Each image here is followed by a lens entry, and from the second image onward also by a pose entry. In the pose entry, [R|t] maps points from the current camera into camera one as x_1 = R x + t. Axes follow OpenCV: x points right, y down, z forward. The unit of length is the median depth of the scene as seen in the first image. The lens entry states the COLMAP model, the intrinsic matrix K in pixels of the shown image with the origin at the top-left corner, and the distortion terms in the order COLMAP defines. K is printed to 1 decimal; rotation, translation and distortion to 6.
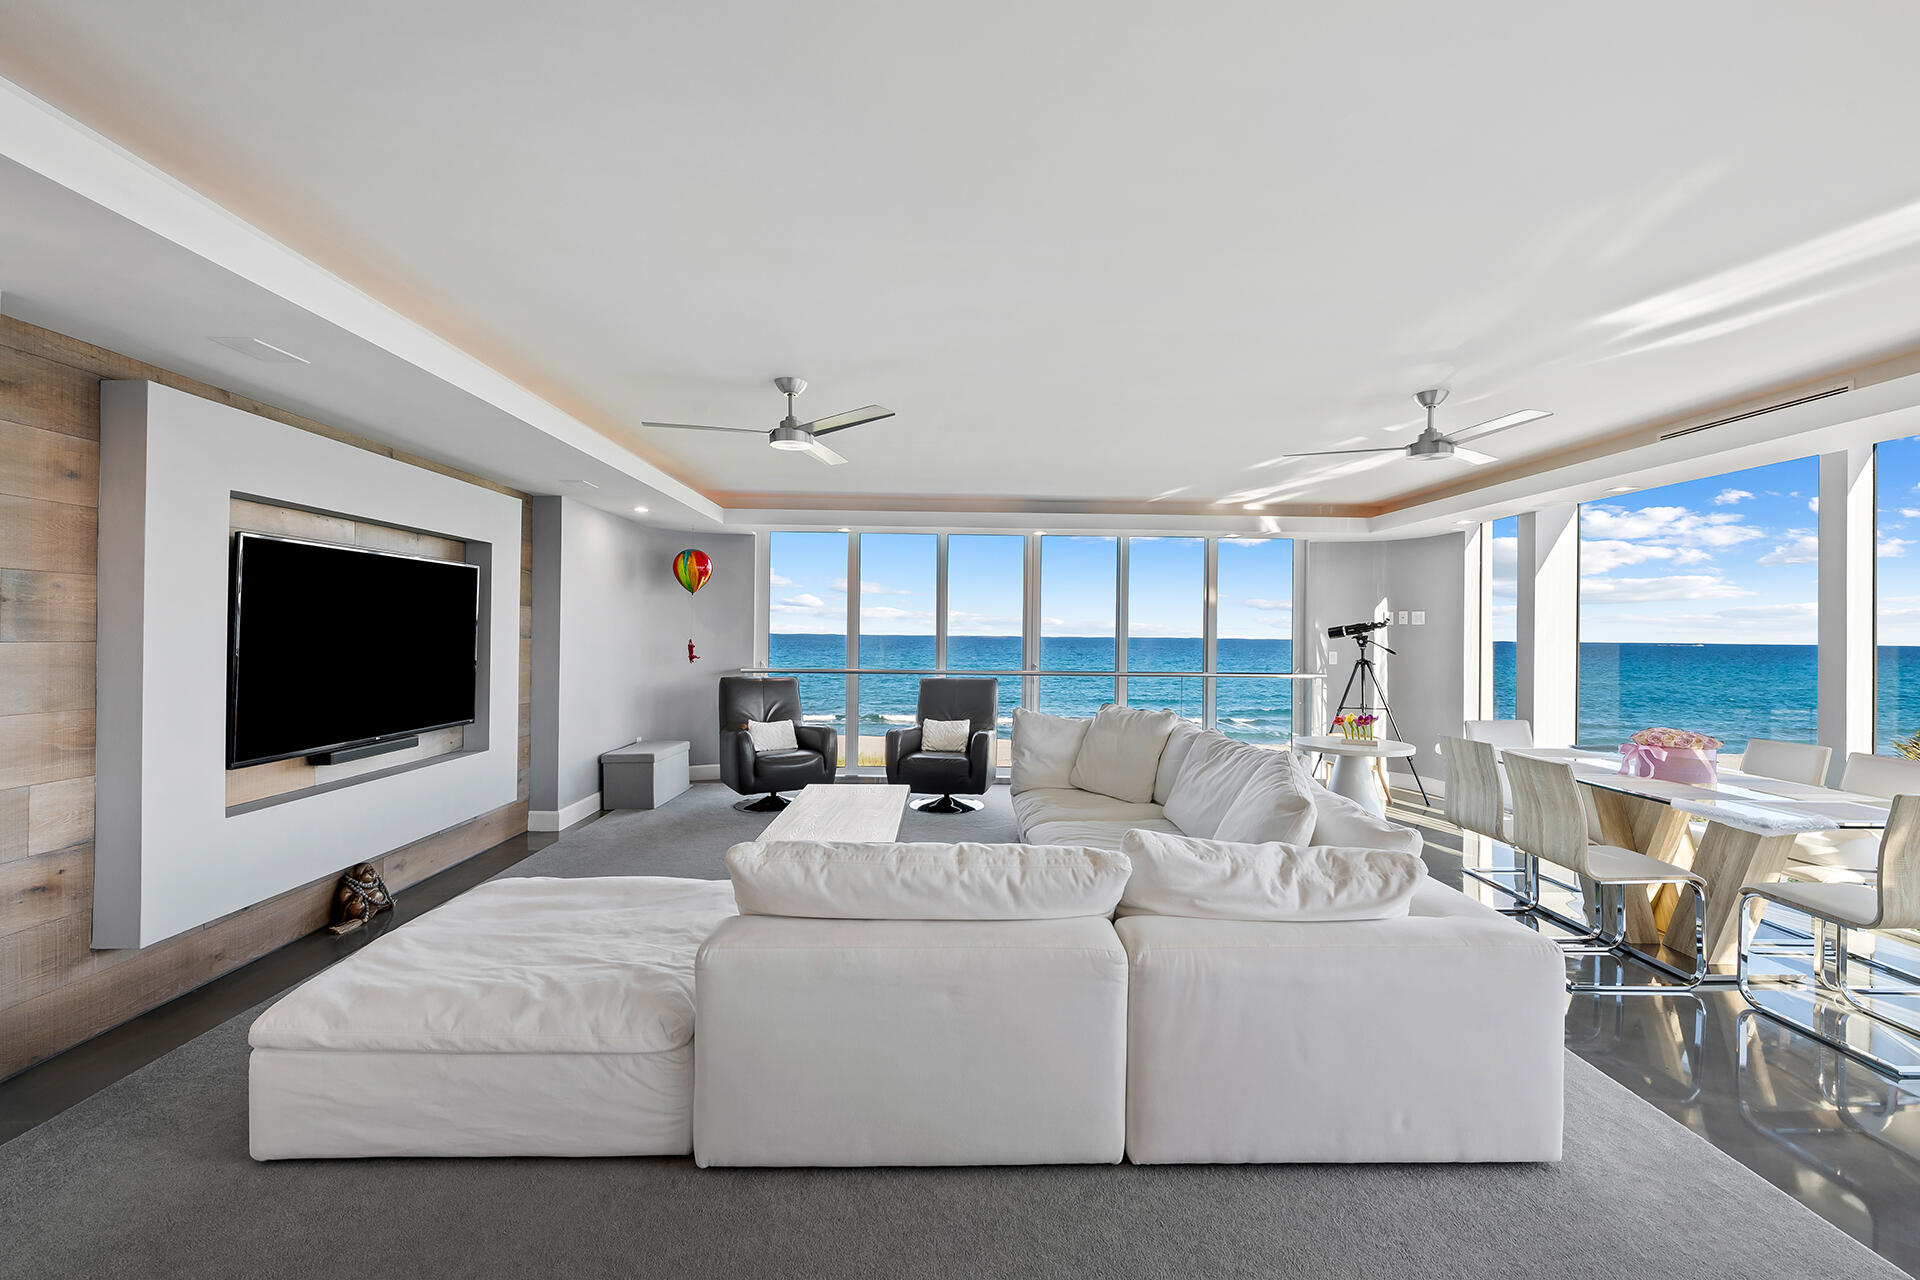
lens RADIAL K [[777.8, 0, 946.6], [0, 777.8, 636.9], [0, 0, 1]] dist [-0.002690, -0.002250]
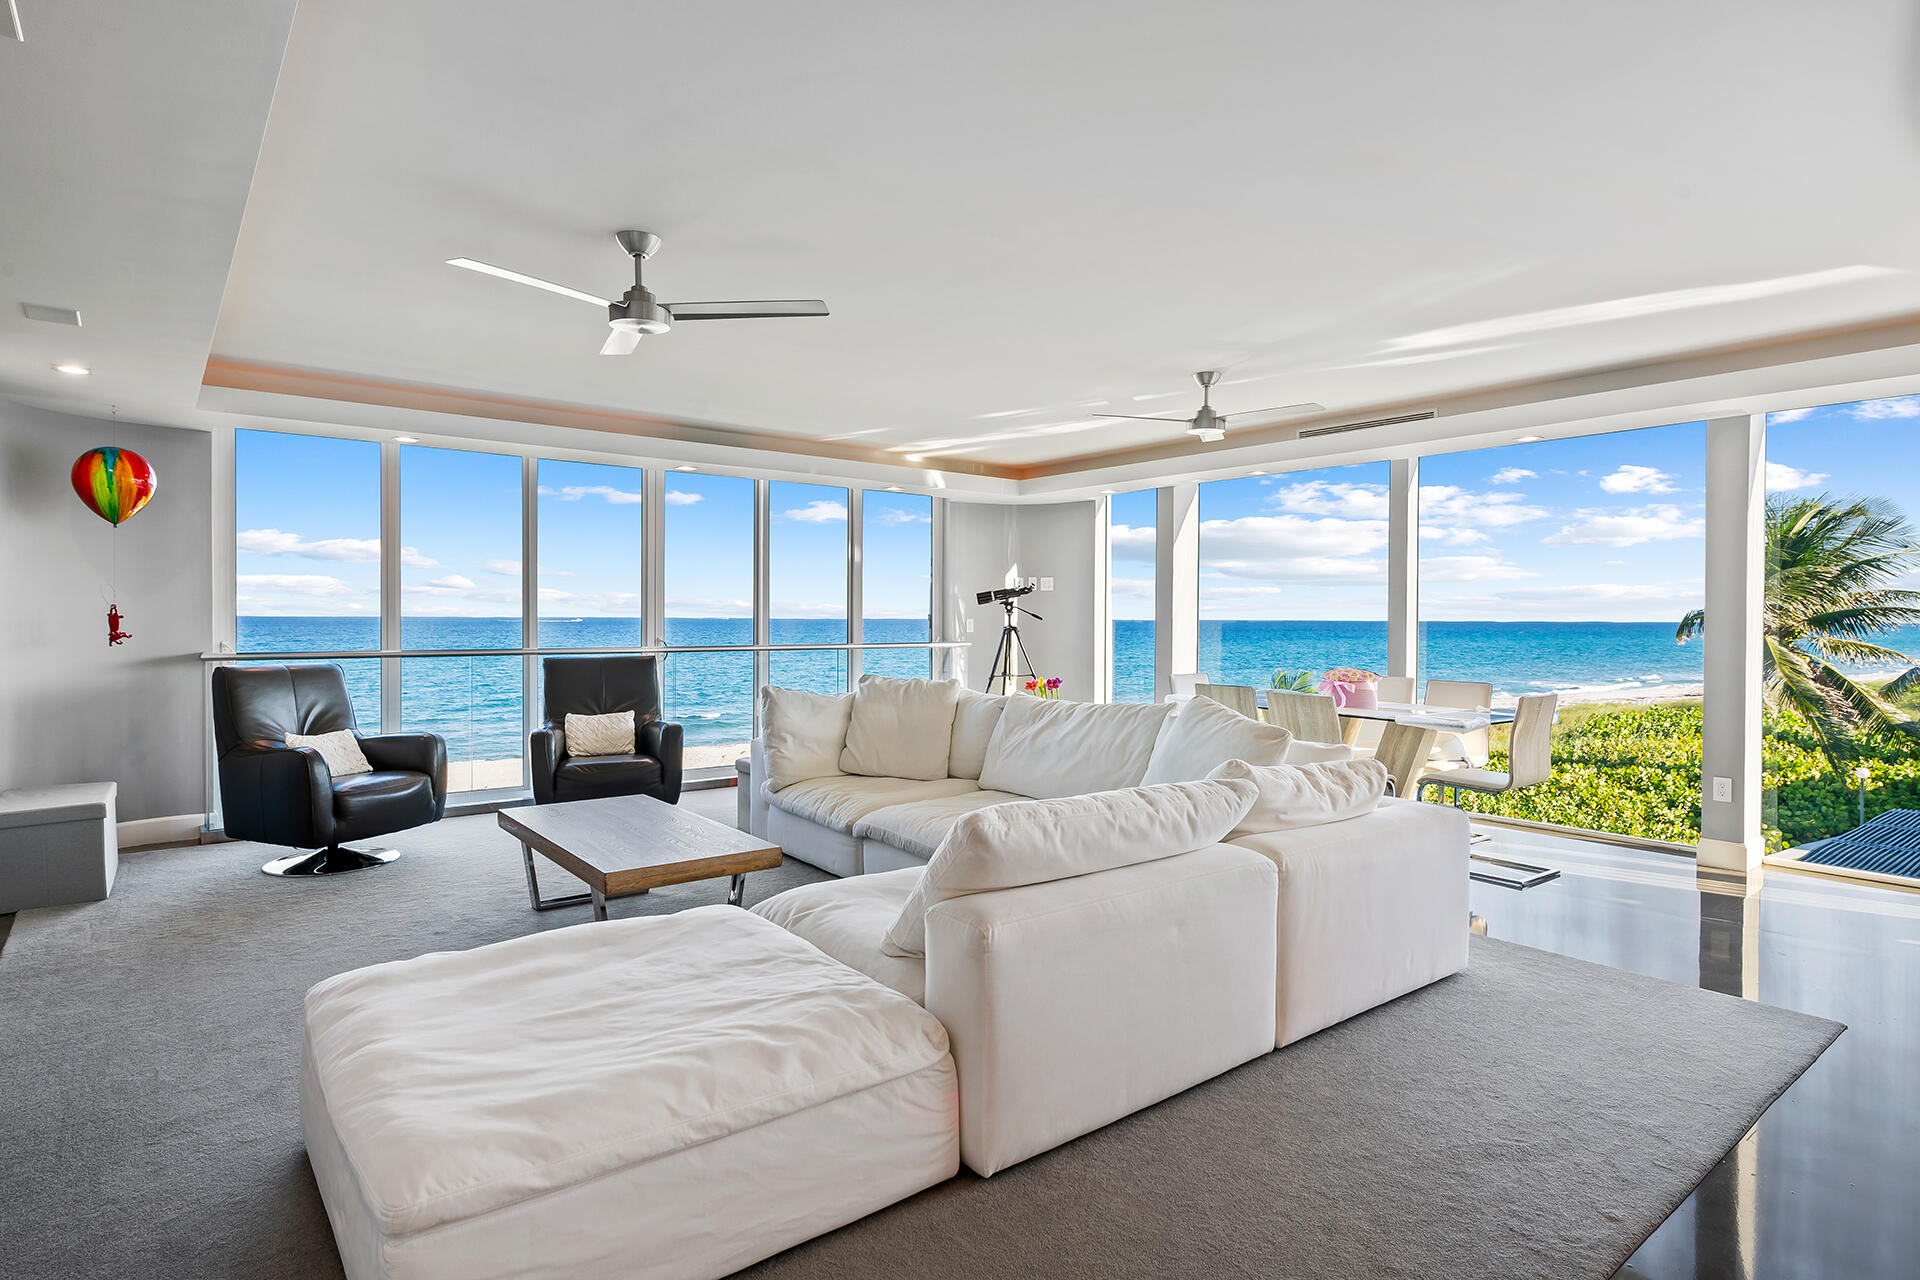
lens RADIAL K [[982.5, 0, 992.7], [0, 982.5, 635.0], [0, 0, 1]] dist [0.005182, -0.002371]
pose [[0.804392, -0.019247, 0.593788, -0.460601], [0.005241, 0.999666, 0.025302, 0.020118], [-0.594076, -0.017241, 0.804224, 0.053312]]
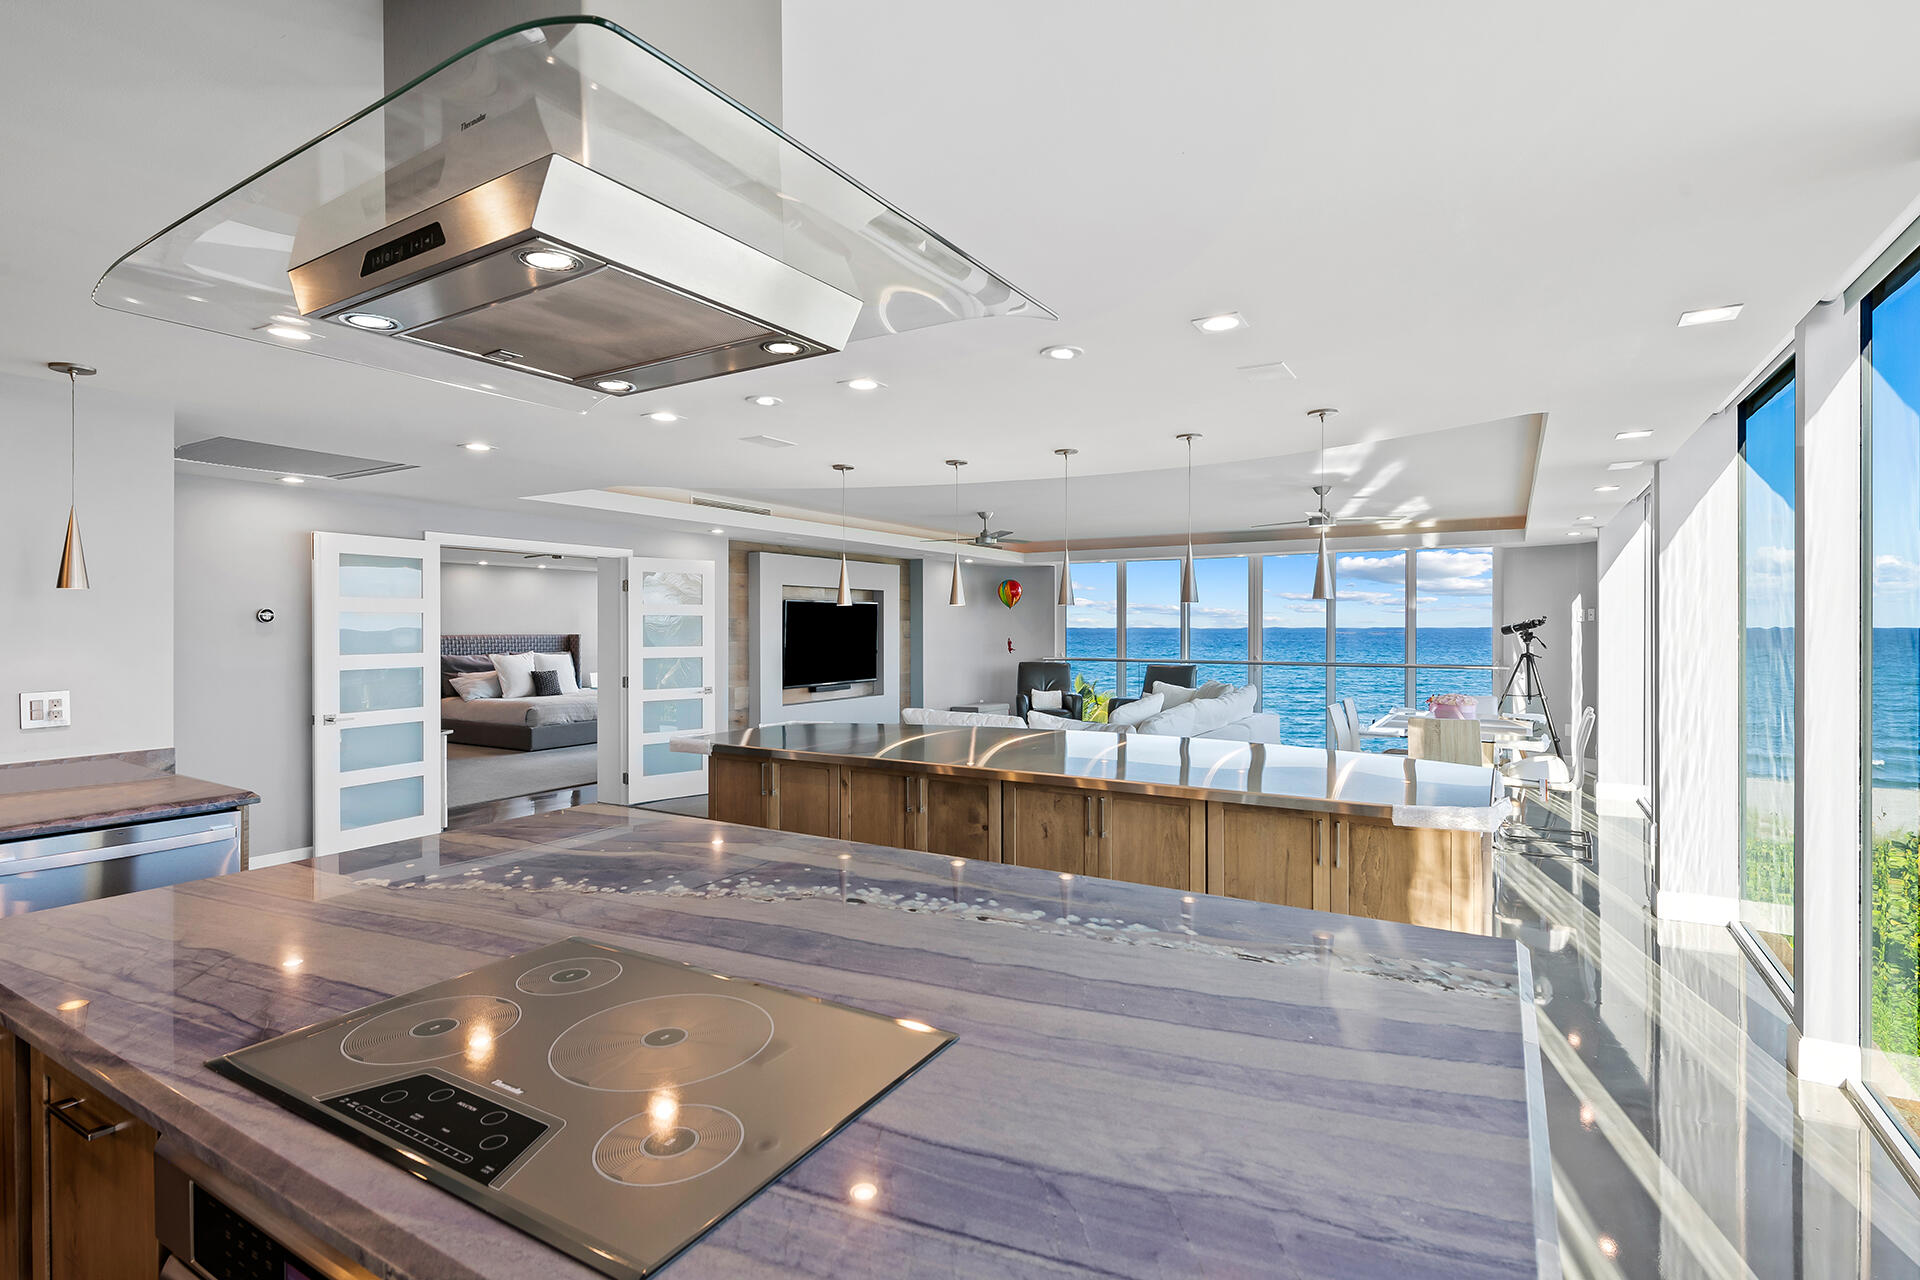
lens RADIAL K [[928.2, 0, 940.4], [0, 928.2, 643.1], [0, 0, 1]] dist [0.010419, 0.000110]
pose [[0.827629, -0.001412, -0.561274, 1.142499], [0.009156, 0.999898, 0.010985, -0.015038], [0.561201, -0.014231, 0.827557, -1.162838]]
